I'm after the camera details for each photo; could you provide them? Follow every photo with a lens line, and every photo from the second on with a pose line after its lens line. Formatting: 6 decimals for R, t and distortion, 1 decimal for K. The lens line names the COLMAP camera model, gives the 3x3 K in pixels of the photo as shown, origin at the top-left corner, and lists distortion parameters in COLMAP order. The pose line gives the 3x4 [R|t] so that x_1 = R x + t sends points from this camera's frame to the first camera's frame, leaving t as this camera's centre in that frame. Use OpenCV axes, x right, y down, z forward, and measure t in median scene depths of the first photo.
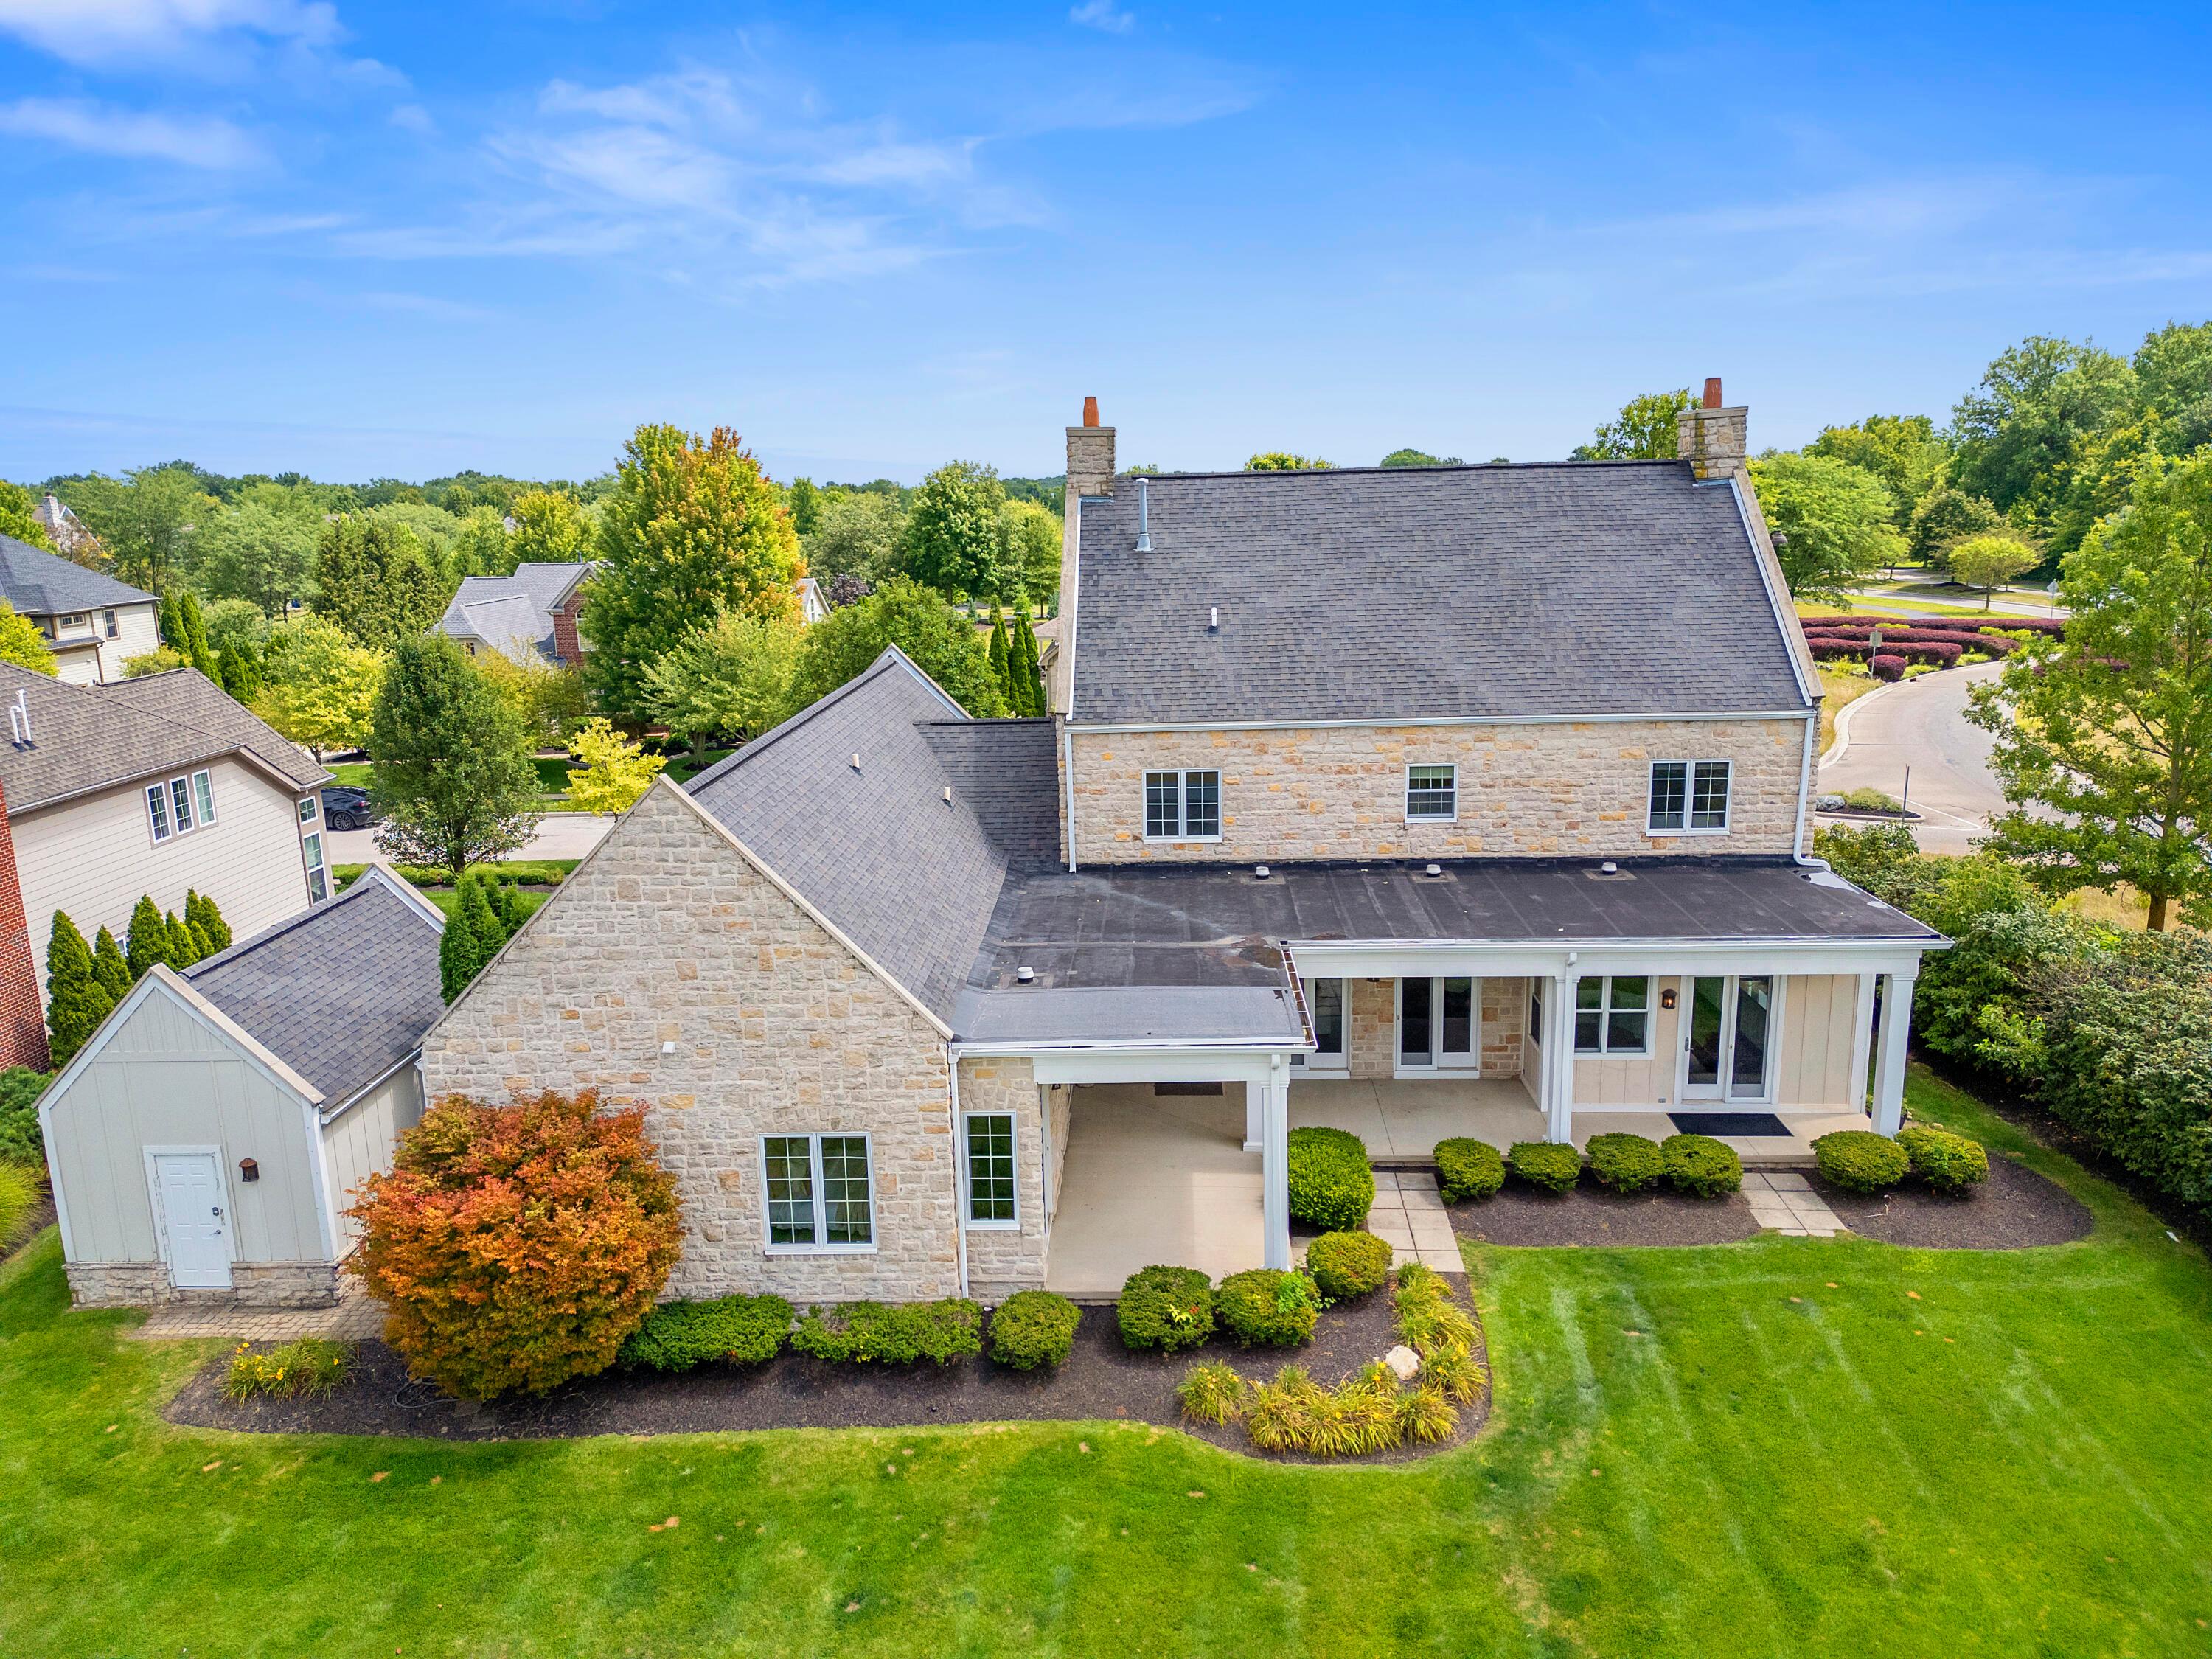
lens RADIAL K [[1540.0, 0, 1106.0], [0, 1540.0, 829.5], [0, 0, 1]] dist [0.052703, -0.053004]
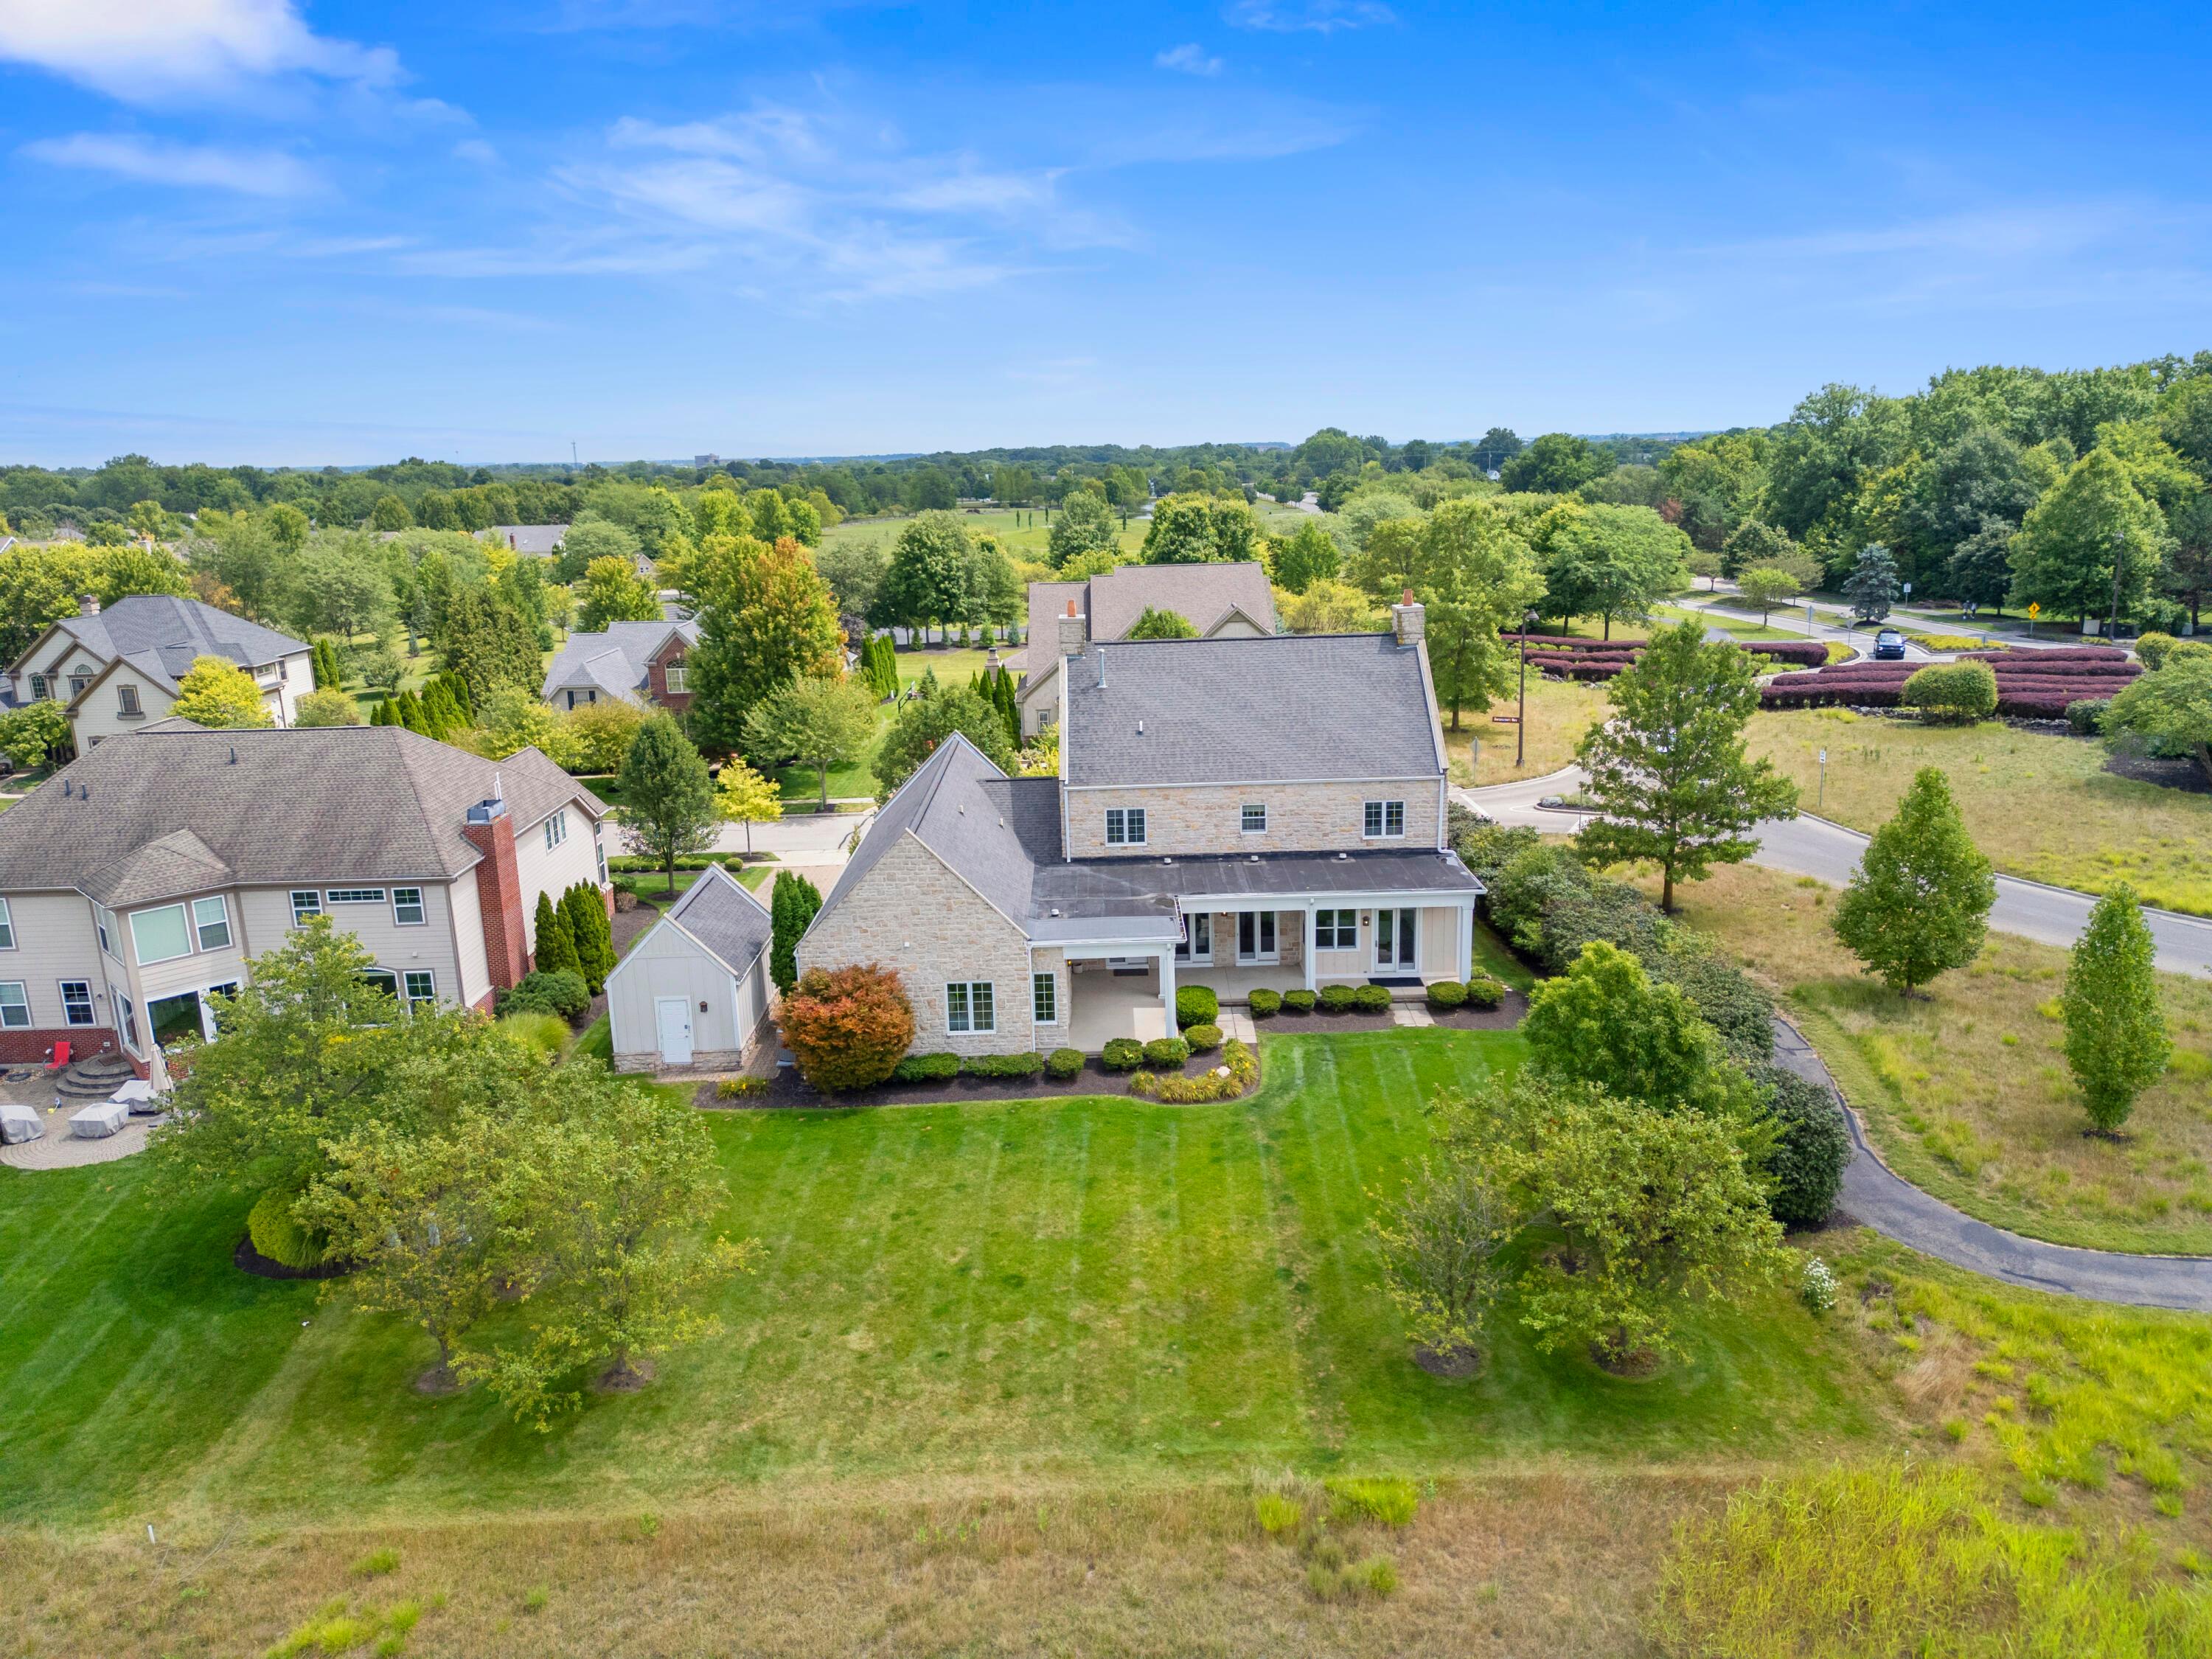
lens RADIAL K [[1540.0, 0, 1106.0], [0, 1540.0, 829.5], [0, 0, 1]] dist [0.052703, -0.053004]
pose [[0.999011, -0.014772, 0.041928, -0.061212], [0.013918, 0.999691, 0.020583, -0.057561], [-0.042219, -0.019979, 0.998909, -1.012447]]
